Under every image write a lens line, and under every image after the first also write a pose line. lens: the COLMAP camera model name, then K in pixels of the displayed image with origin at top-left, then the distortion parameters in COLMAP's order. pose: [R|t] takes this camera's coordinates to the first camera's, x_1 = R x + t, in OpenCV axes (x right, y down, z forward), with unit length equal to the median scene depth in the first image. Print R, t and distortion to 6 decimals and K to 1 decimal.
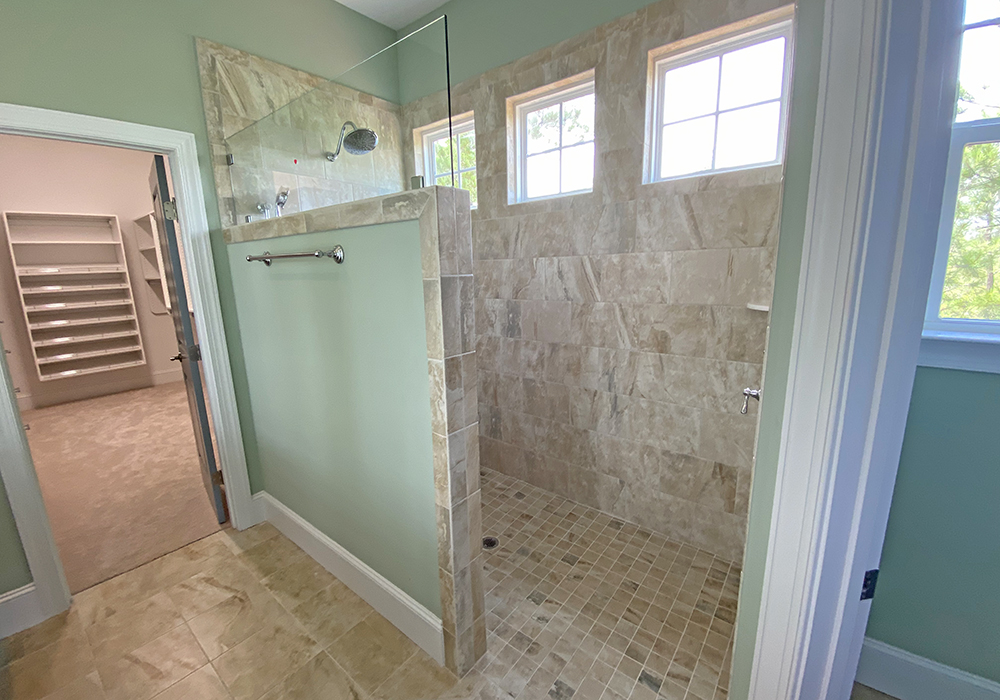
lens RADIAL K [[420.3, 0, 500.0], [0, 420.3, 344.7], [0, 0, 1]] dist [0.000393, 0.000087]
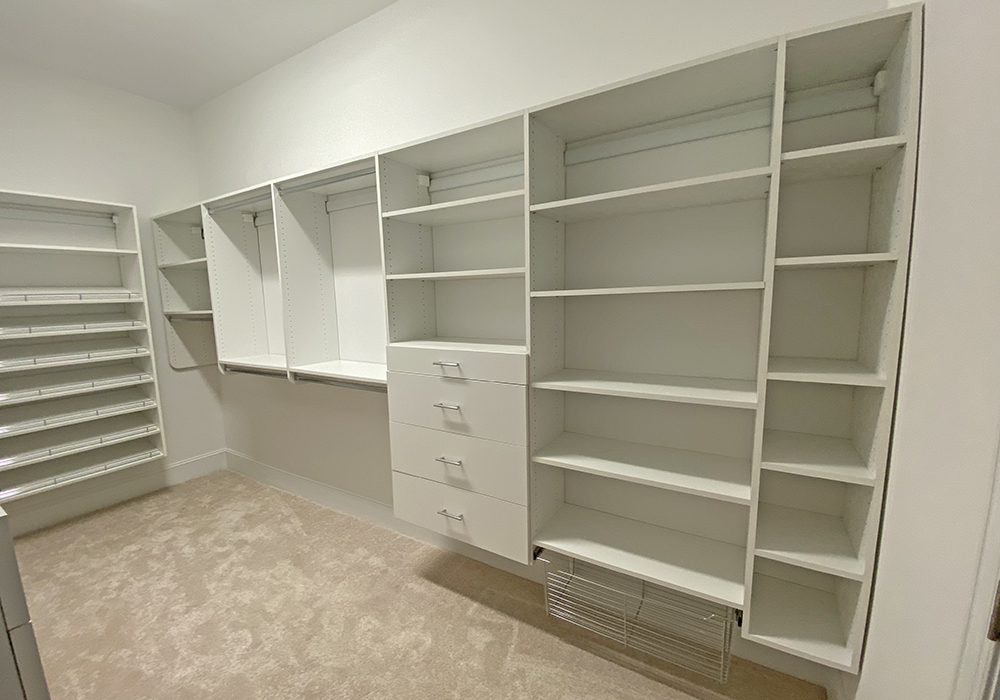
lens RADIAL K [[423.9, 0, 500.0], [0, 423.9, 350.0], [0, 0, 1]] dist [-0.001554, -0.000520]
pose [[0.991431, -0.008983, 0.130322, -0.473848], [0.017466, 0.997790, -0.064104, -0.059456], [-0.129458, 0.065831, 0.989397, 0.356364]]
